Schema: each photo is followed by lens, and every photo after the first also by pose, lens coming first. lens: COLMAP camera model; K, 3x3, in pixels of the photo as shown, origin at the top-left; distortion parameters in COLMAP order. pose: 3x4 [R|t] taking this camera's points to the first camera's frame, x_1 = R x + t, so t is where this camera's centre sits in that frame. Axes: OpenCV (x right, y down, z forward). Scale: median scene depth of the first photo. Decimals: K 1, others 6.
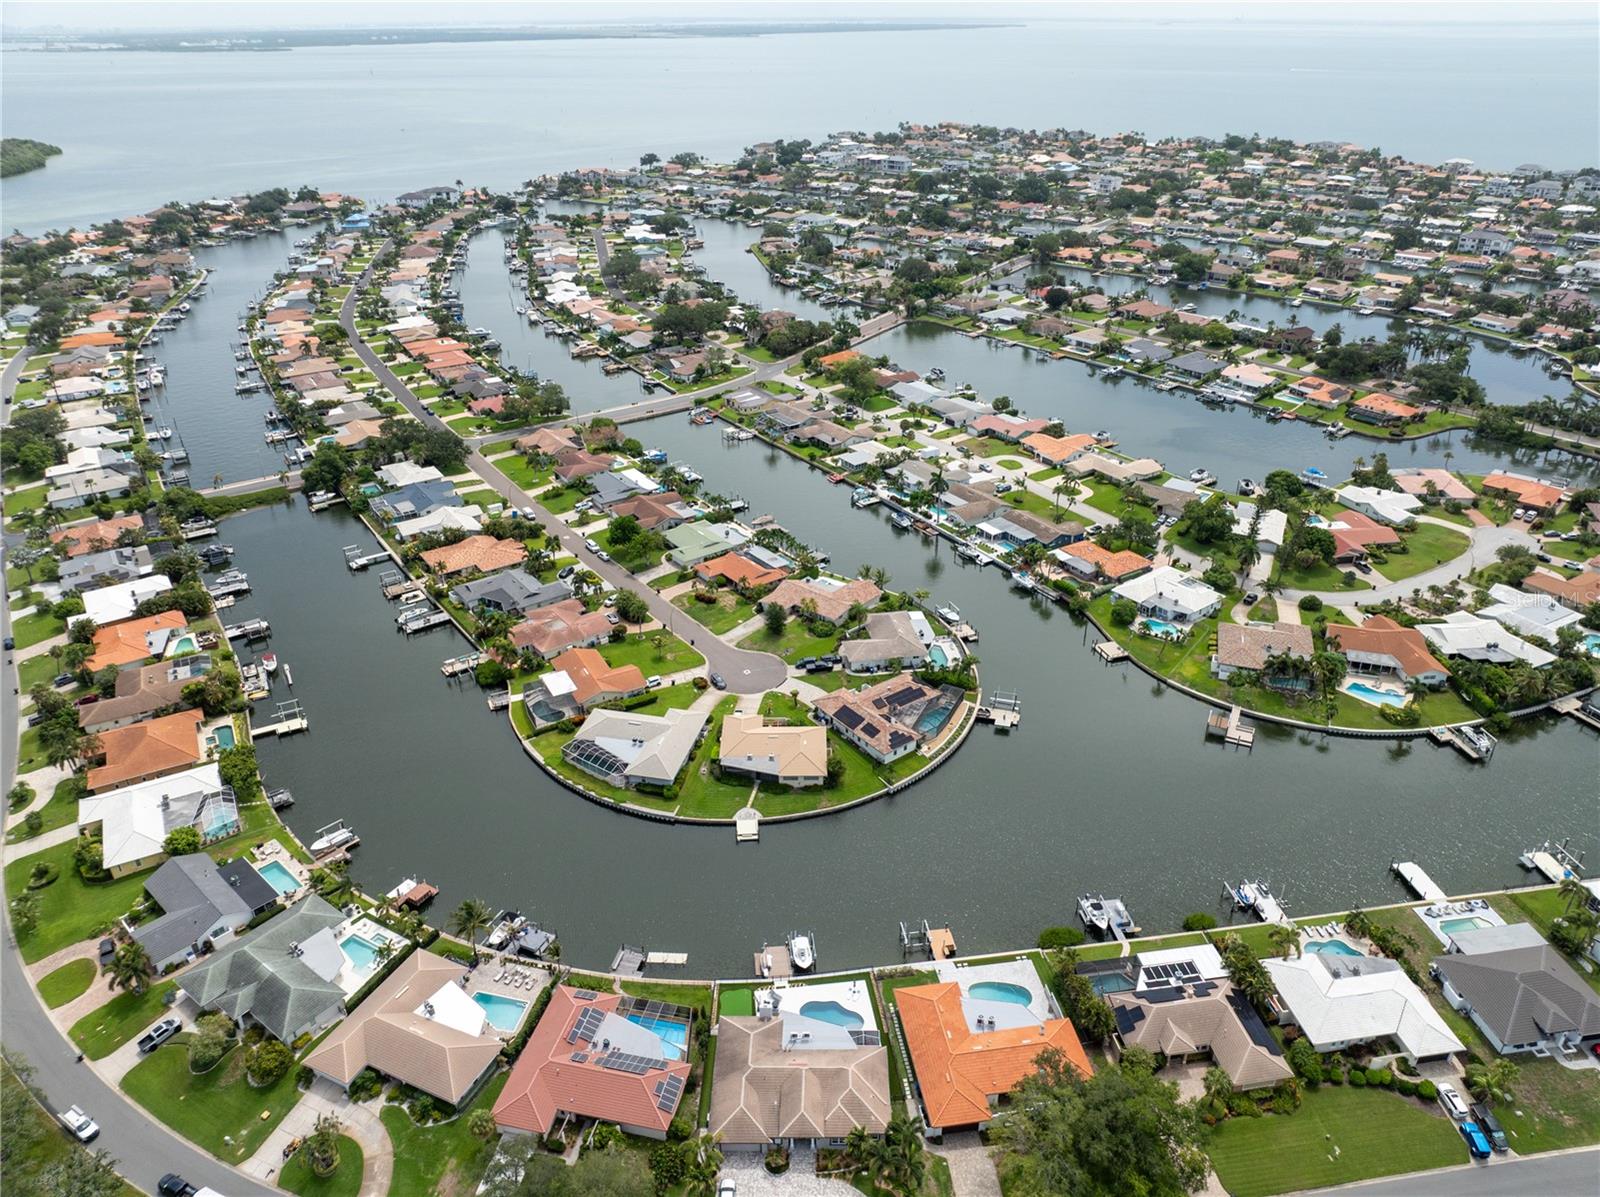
lens RADIAL K [[1125.3, 0, 811.1], [0, 1125.3, 596.9], [0, 0, 1]] dist [-0.037623, 0.003447]
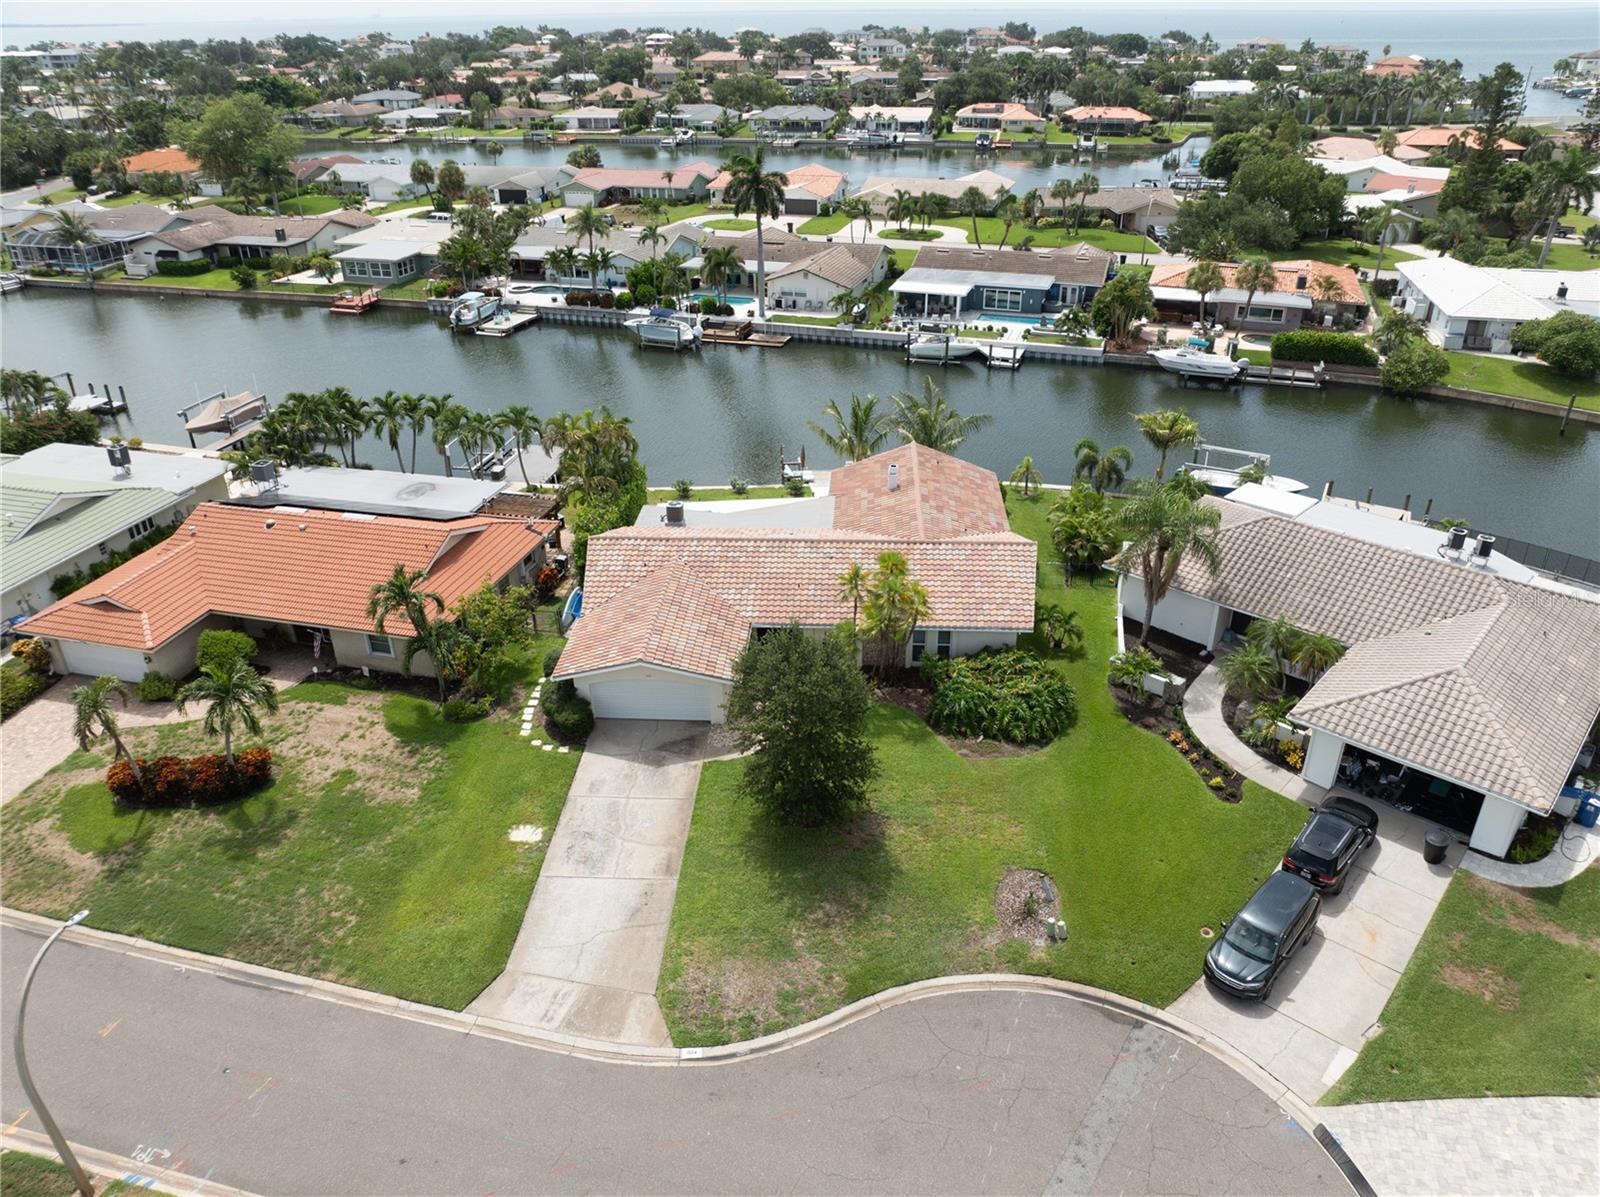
lens RADIAL K [[1125.3, 0, 811.1], [0, 1125.3, 596.9], [0, 0, 1]] dist [-0.037623, 0.003447]
pose [[0.784754, -0.292106, 0.546658, -0.083088], [0.293248, 0.952003, 0.087729, -0.008909], [-0.546046, 0.091461, 0.832748, 0.656932]]
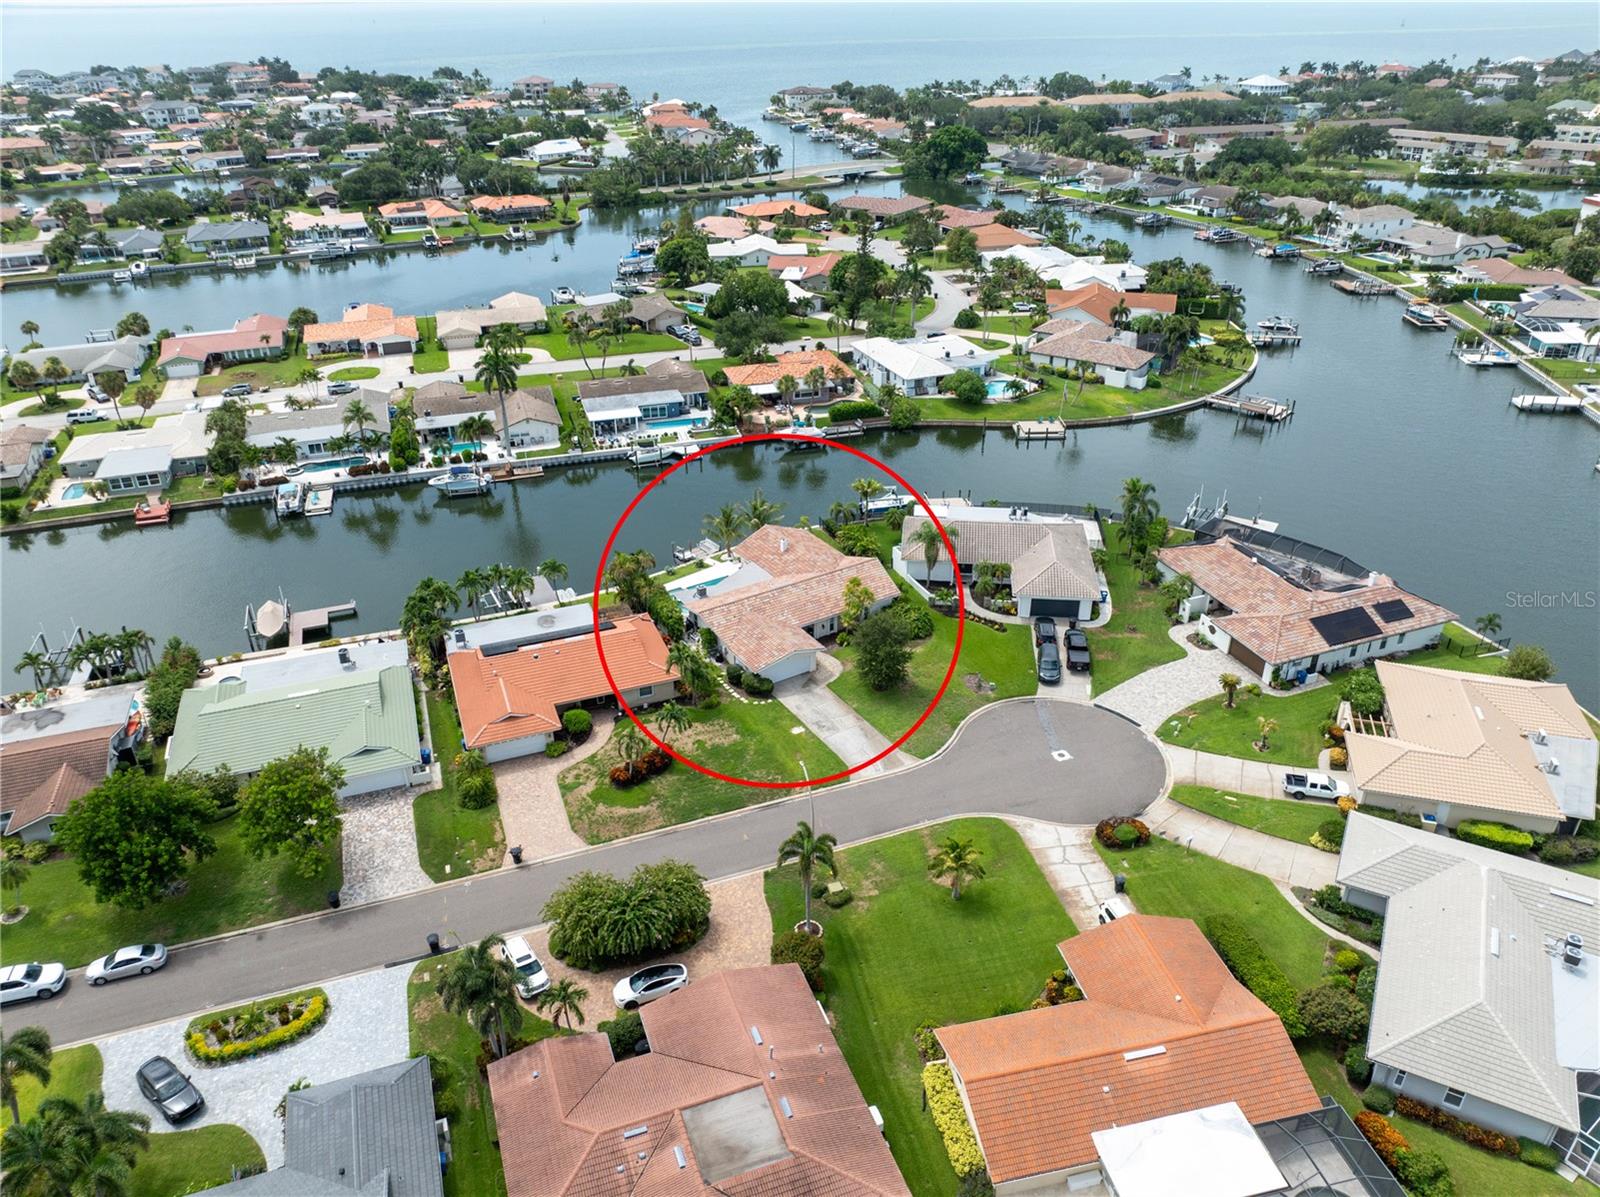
lens RADIAL K [[1125.3, 0, 811.1], [0, 1125.3, 596.9], [0, 0, 1]] dist [-0.037623, 0.003447]
pose [[0.272318, -0.457345, 0.846569, -0.274771], [0.450462, 0.838045, 0.307839, -0.098215], [-0.850251, 0.297517, 0.434231, 0.638422]]
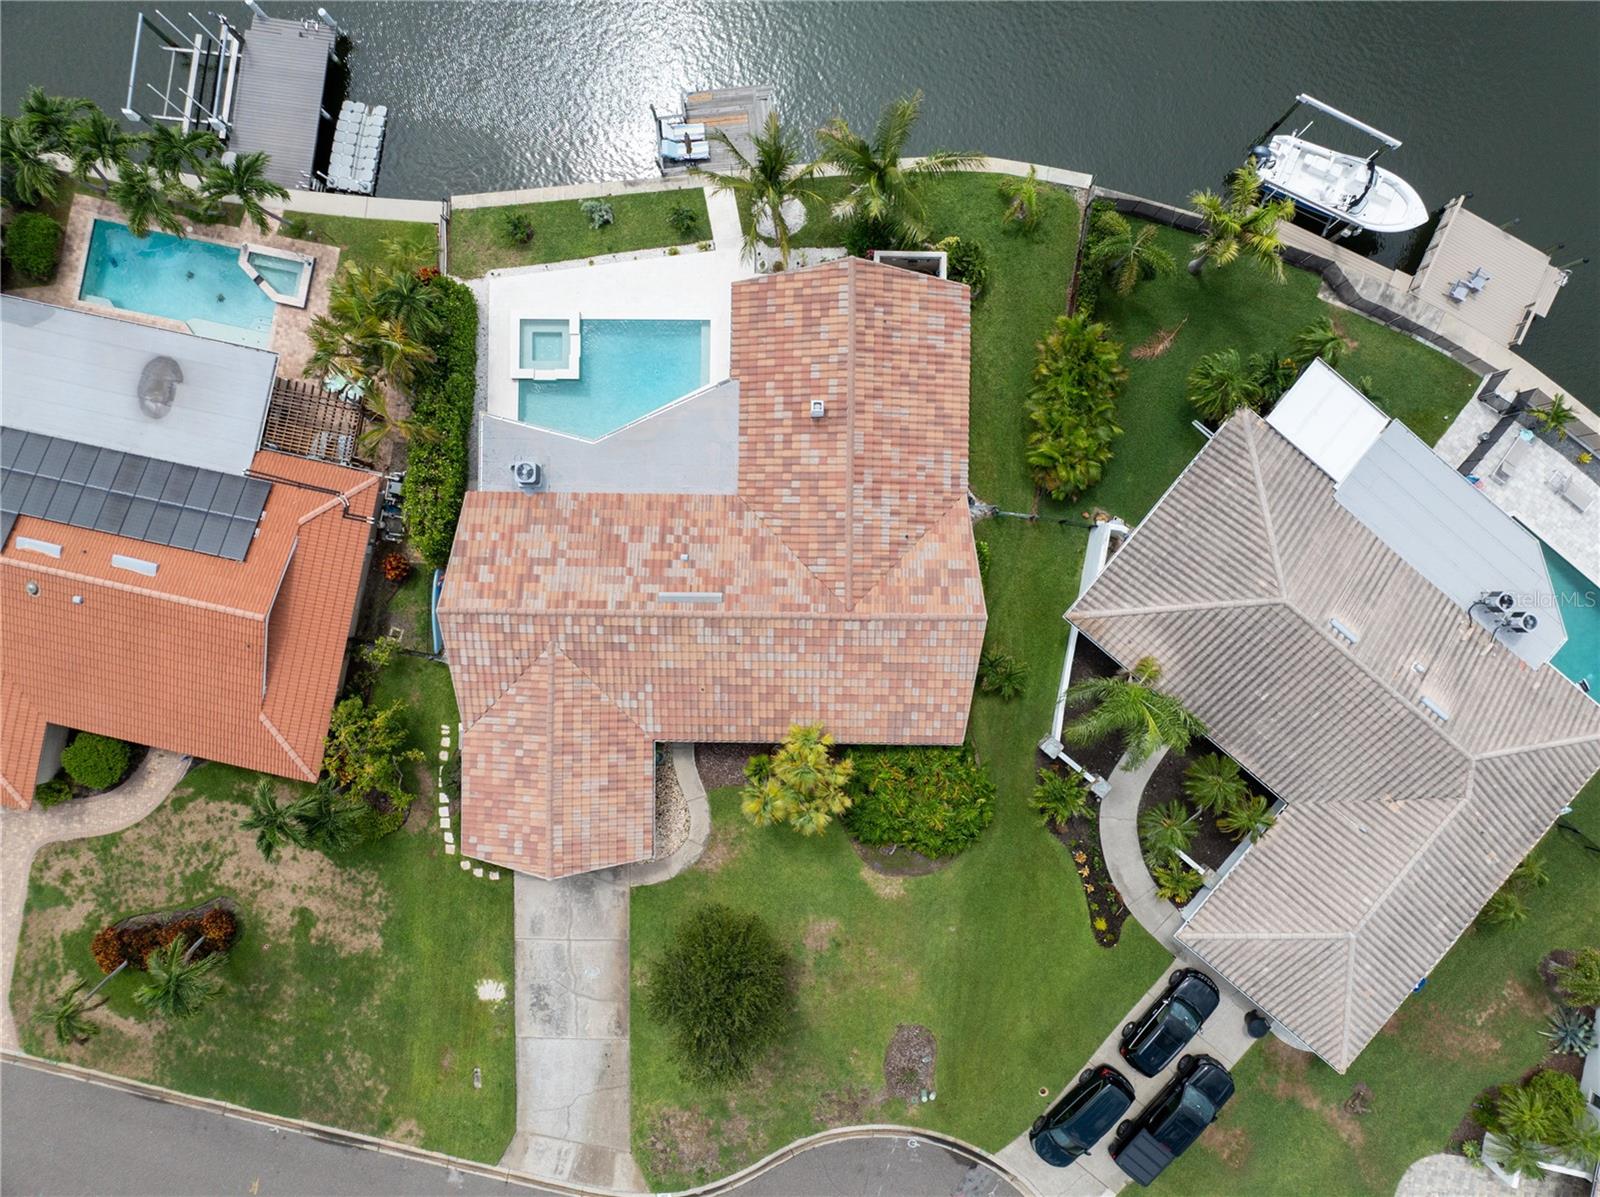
lens RADIAL K [[1156.8, 0, 811.0], [0, 1156.8, 606.6], [0, 0, 1]] dist [-0.050603, 0.023867]
pose [[0.760294, -0.649513, -0.009296, 0.013770], [0.309183, 0.349257, 0.884548, -0.113933], [-0.571279, -0.675390, 0.466357, 0.718641]]
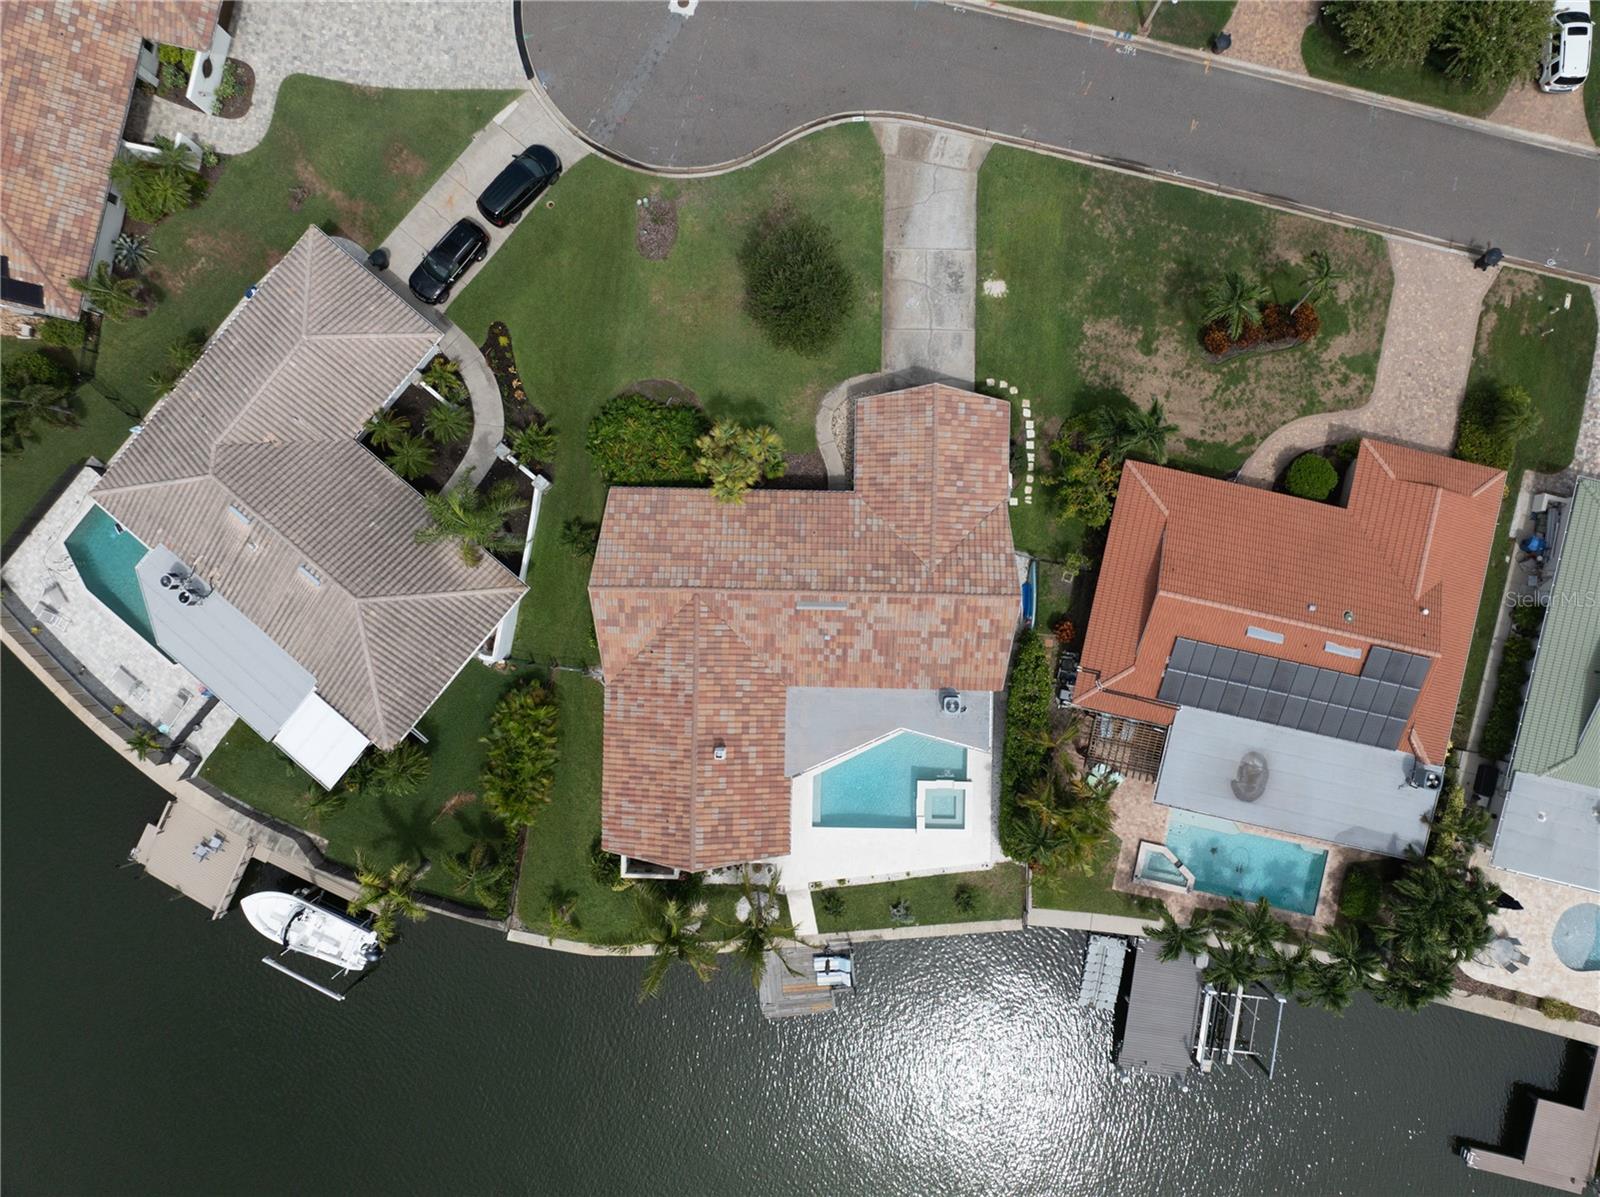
lens RADIAL K [[1145.3, 0, 810.7], [0, 1145.3, 590.5], [0, 0, 1]] dist [-0.038819, -0.002096]
pose [[-0.765404, 0.643522, 0.006002, 0.001733], [-0.294147, -0.358124, 0.886129, -0.147076], [0.572393, 0.676481, 0.463399, 0.709628]]
